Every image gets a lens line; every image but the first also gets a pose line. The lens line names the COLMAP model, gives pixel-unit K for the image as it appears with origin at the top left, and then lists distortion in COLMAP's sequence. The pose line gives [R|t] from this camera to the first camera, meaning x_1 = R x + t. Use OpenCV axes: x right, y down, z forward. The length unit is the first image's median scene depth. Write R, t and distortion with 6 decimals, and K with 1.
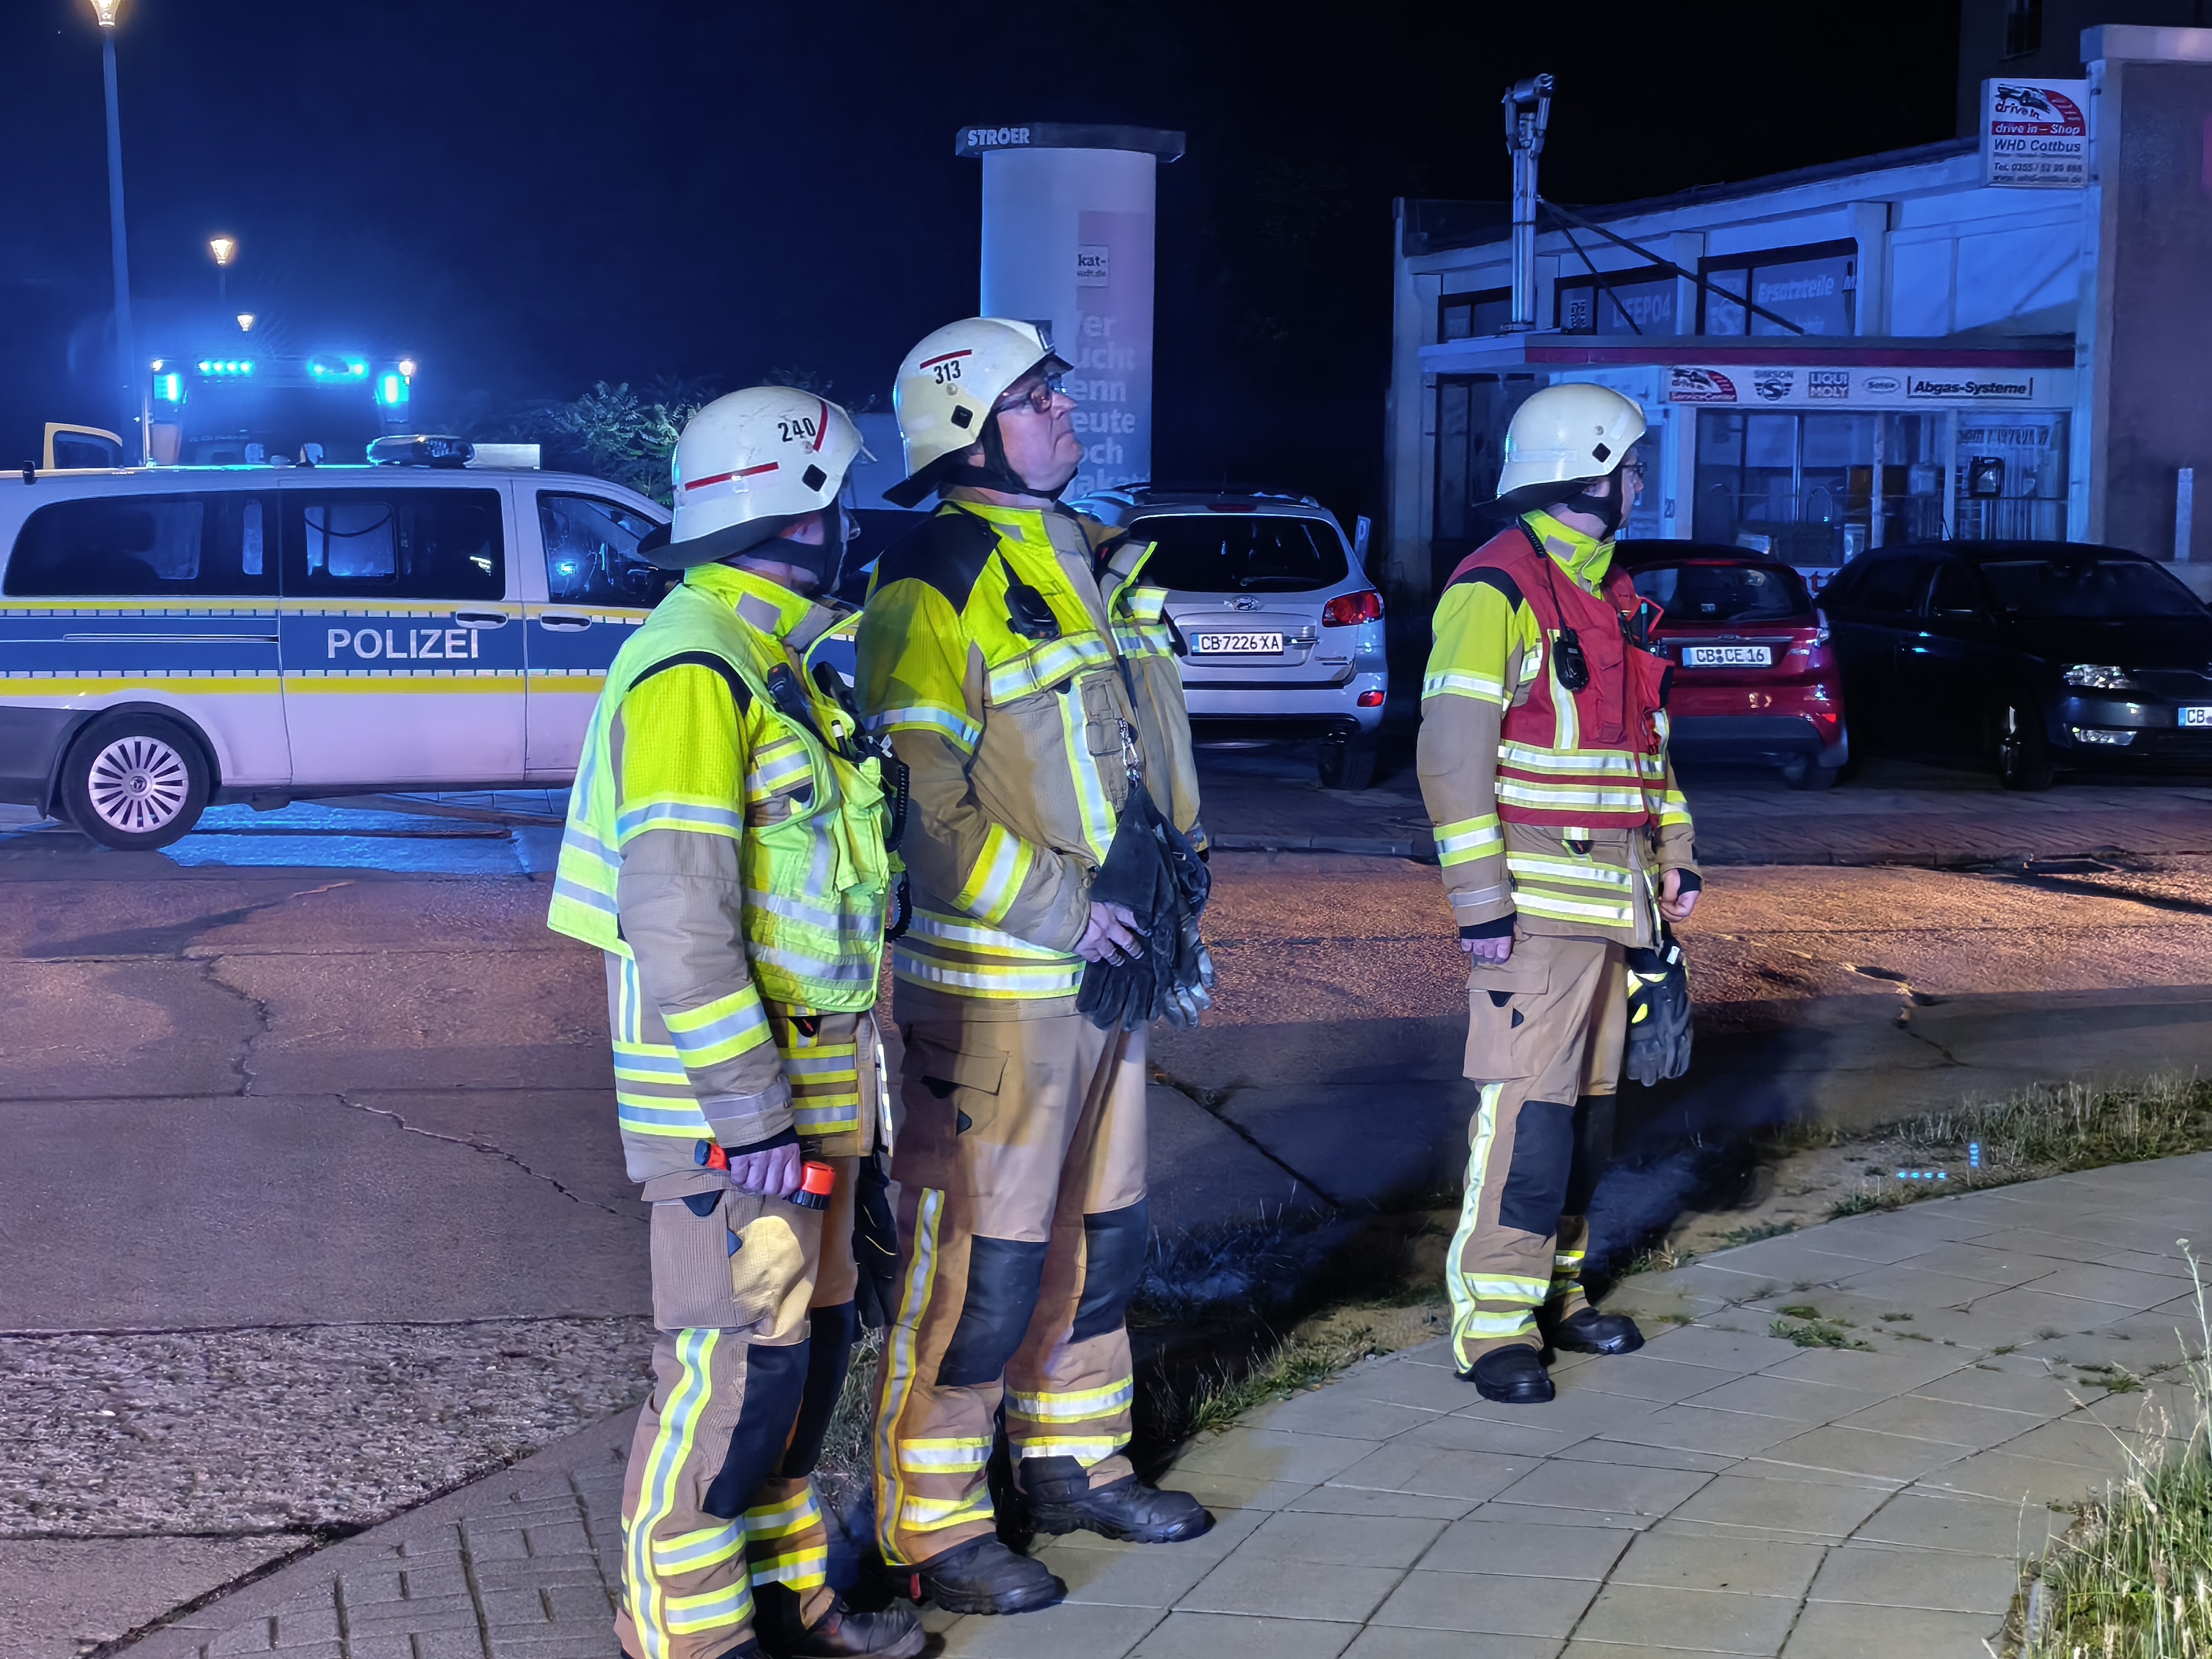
lens RADIAL K [[3710.7, 0, 1106.0], [0, 3710.7, 829.5], [0, 0, 1]] dist [0.231233, -1.143521]
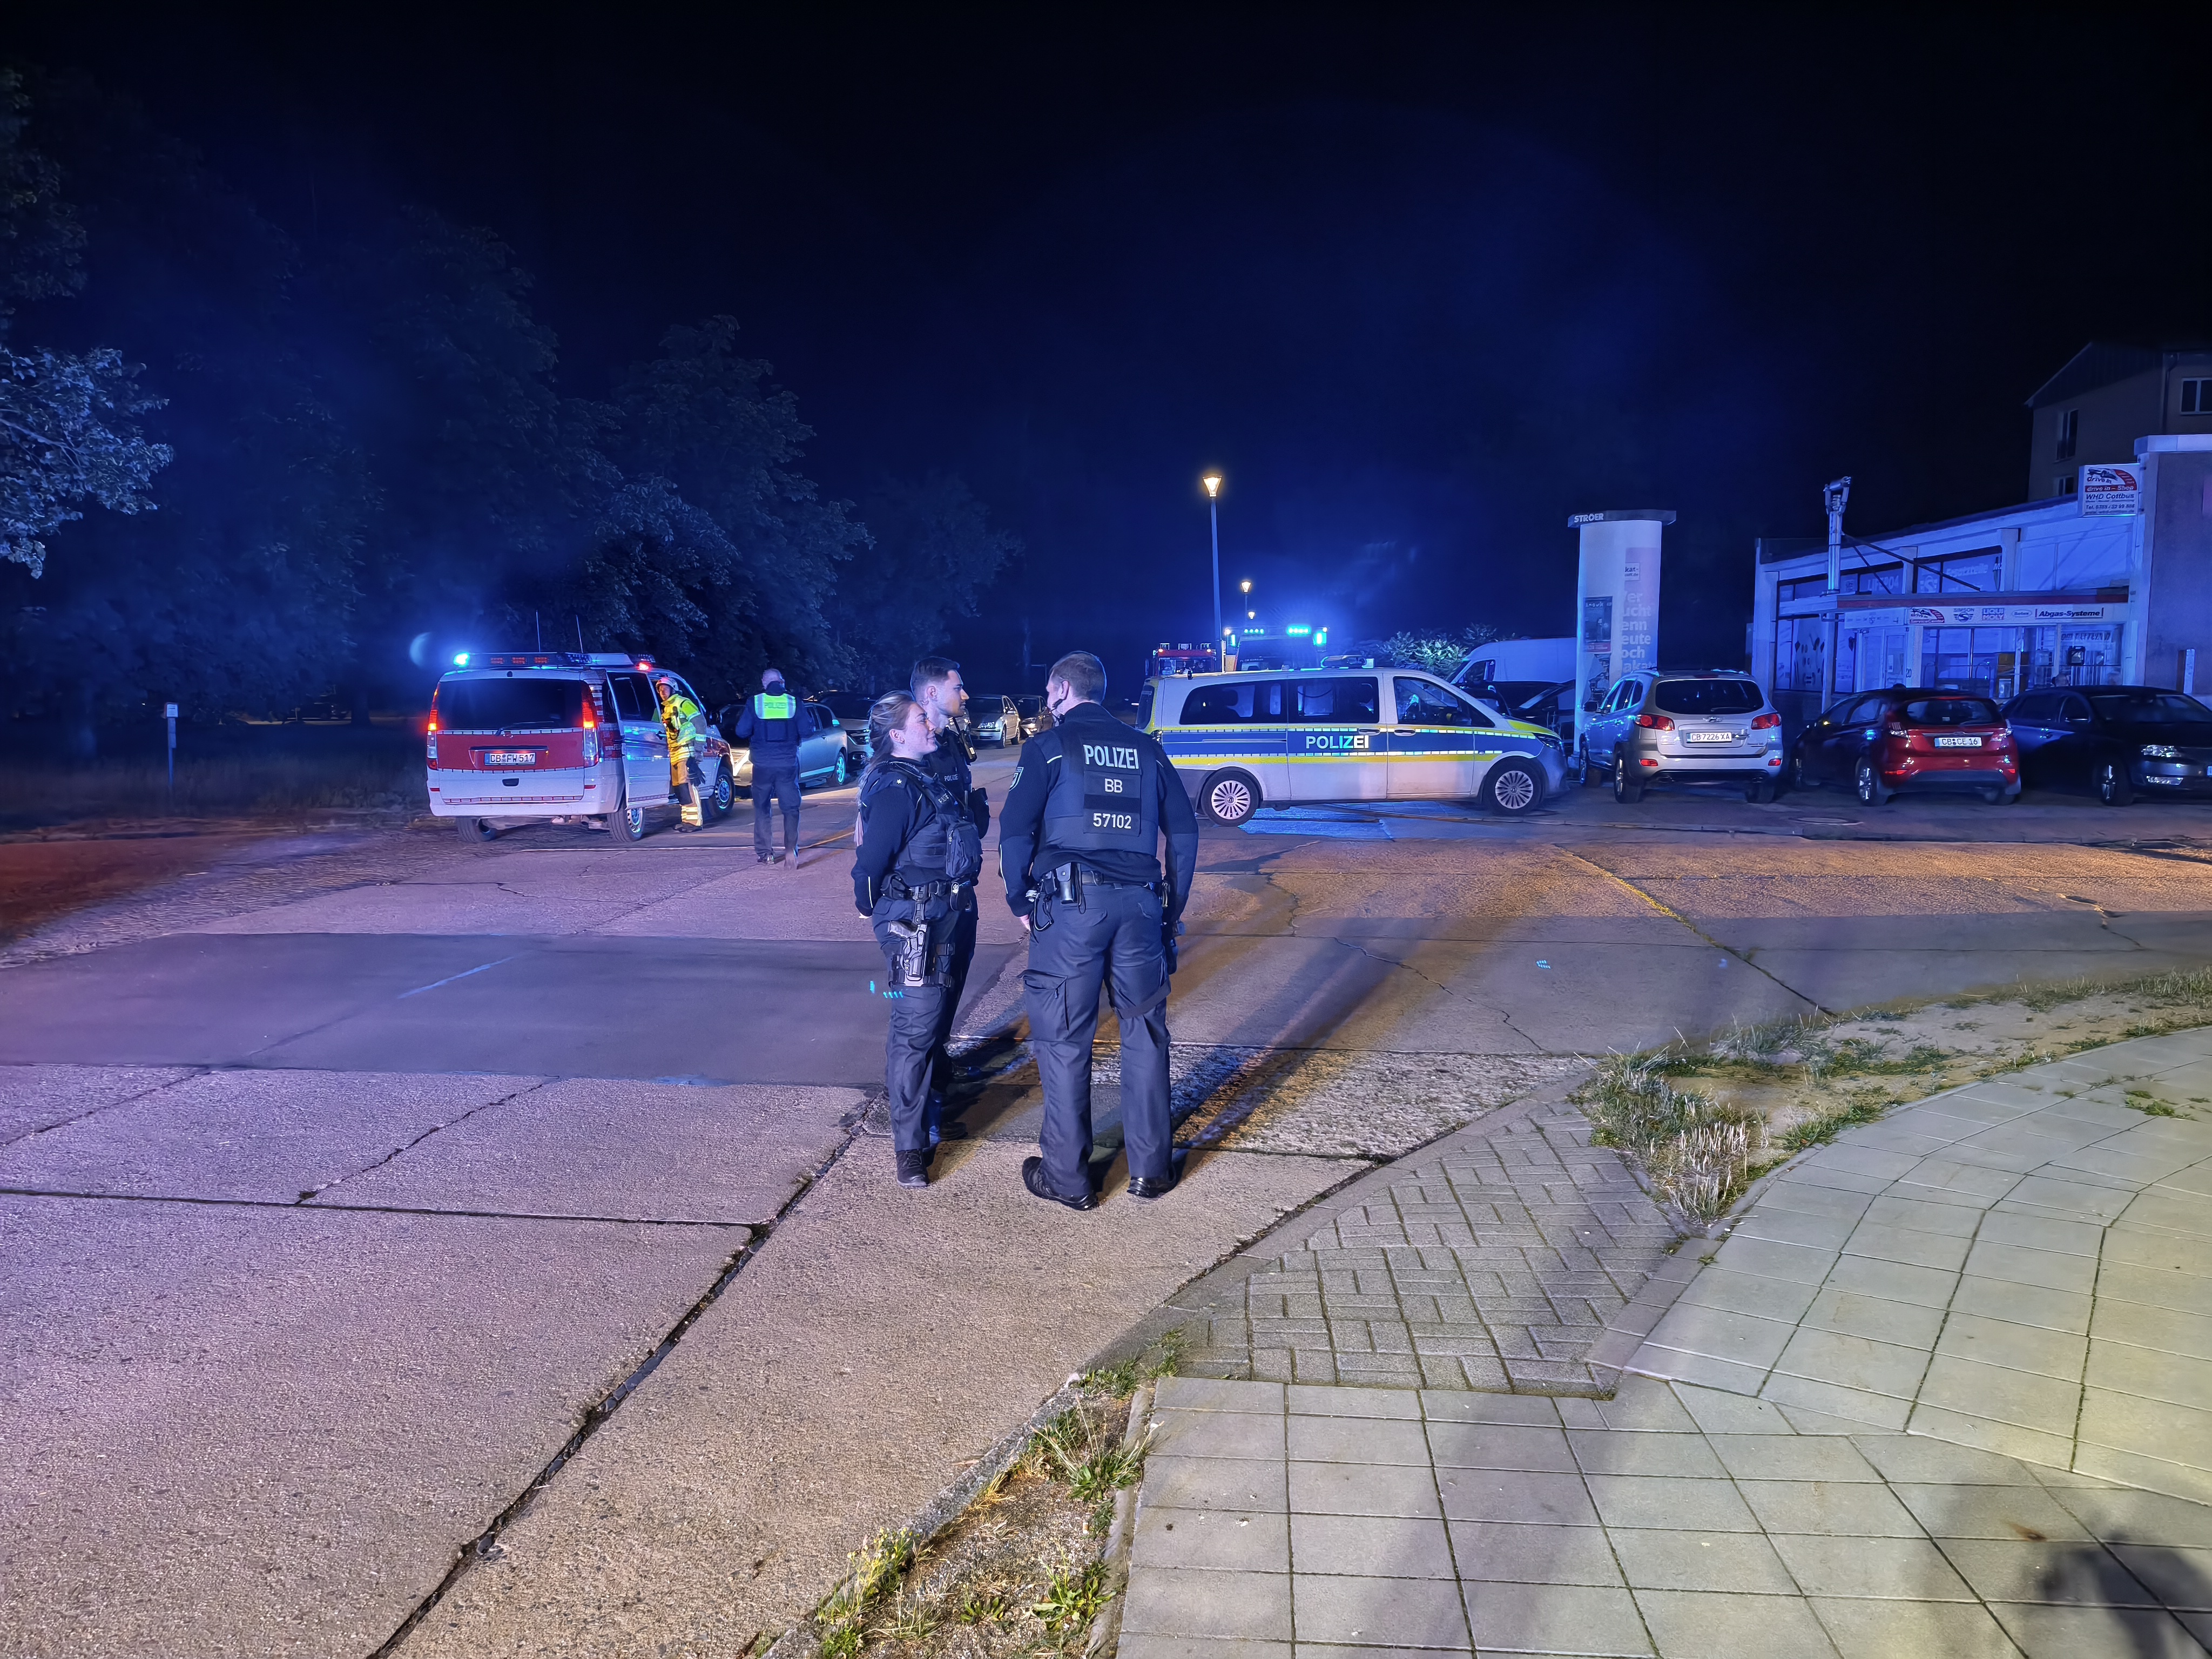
lens RADIAL K [[1473.0, 0, 1106.0], [0, 1473.0, 829.5], [0, 0, 1]] dist [0.088482, -0.099599]
pose [[0.949847, 0.012371, -0.312469, -0.028069], [-0.008830, 0.999880, 0.012743, -0.003597], [0.312589, -0.009345, 0.949842, 0.043954]]
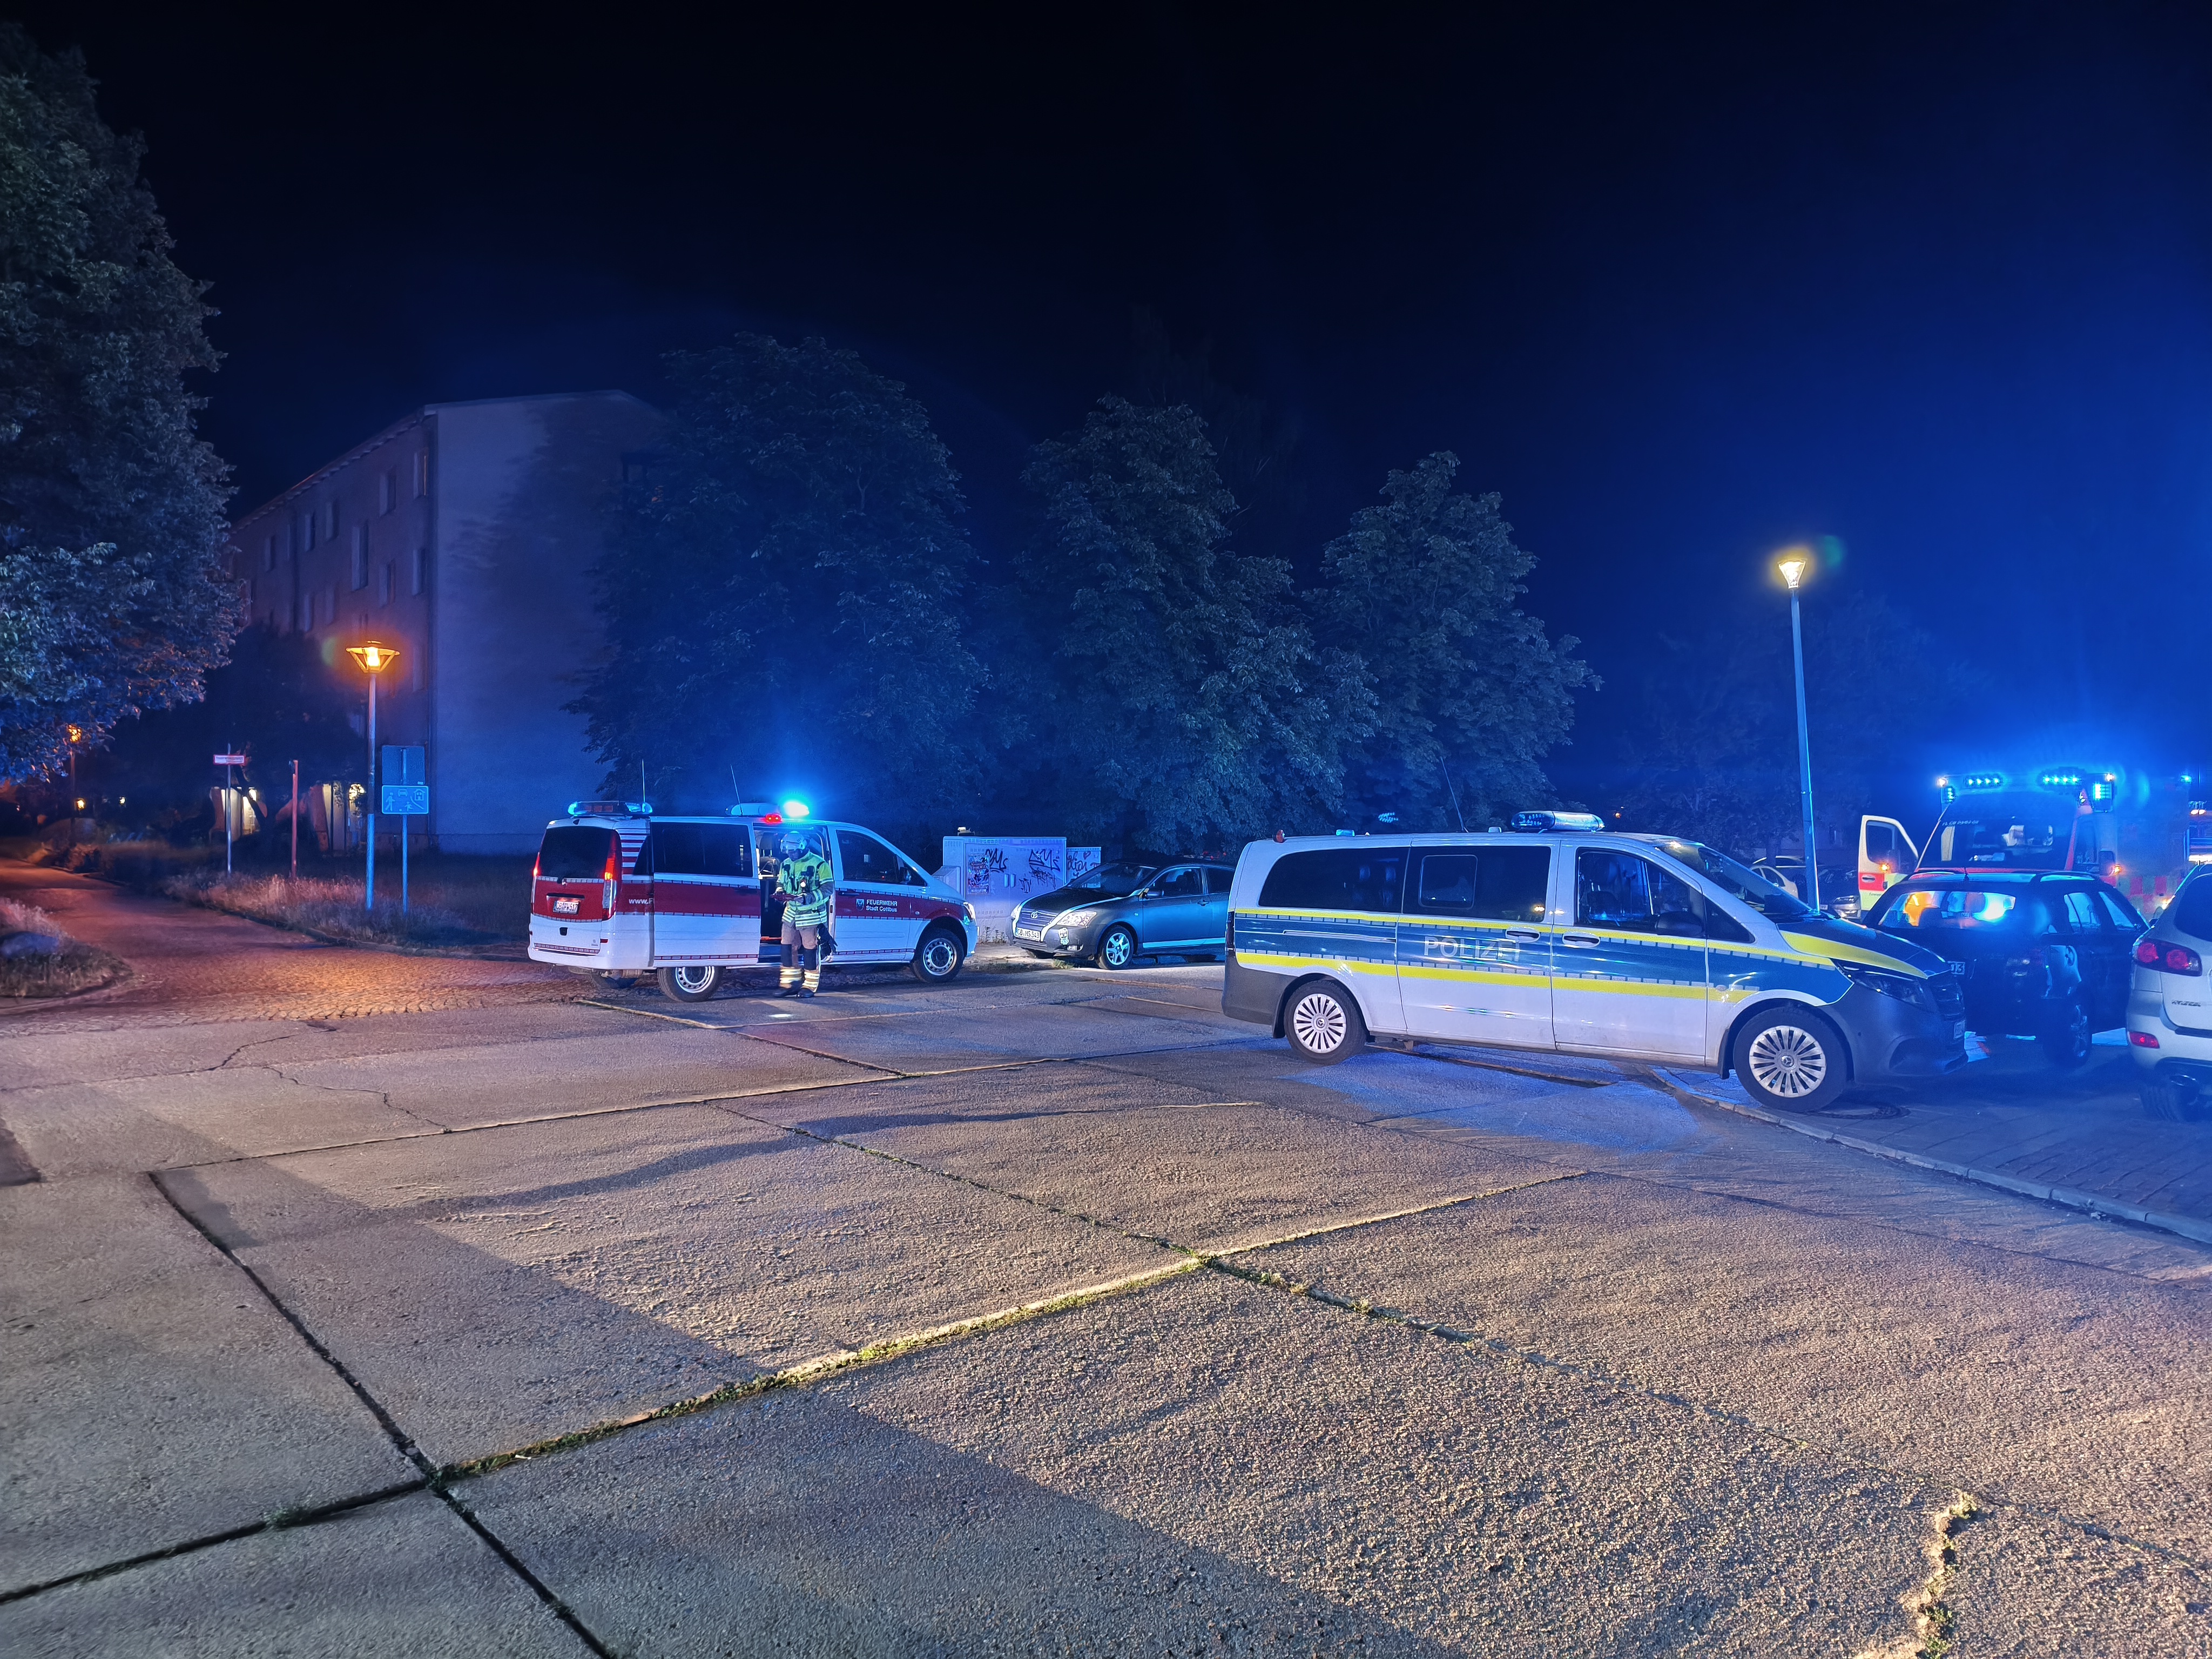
lens RADIAL K [[1473.0, 0, 1106.0], [0, 1473.0, 829.5], [0, 0, 1]] dist [0.088482, -0.099599]
pose [[0.501072, -0.008058, -0.865368, 0.225157], [-0.086007, 0.994542, -0.059061, -0.043892], [0.861121, 0.104021, 0.497644, 0.511273]]
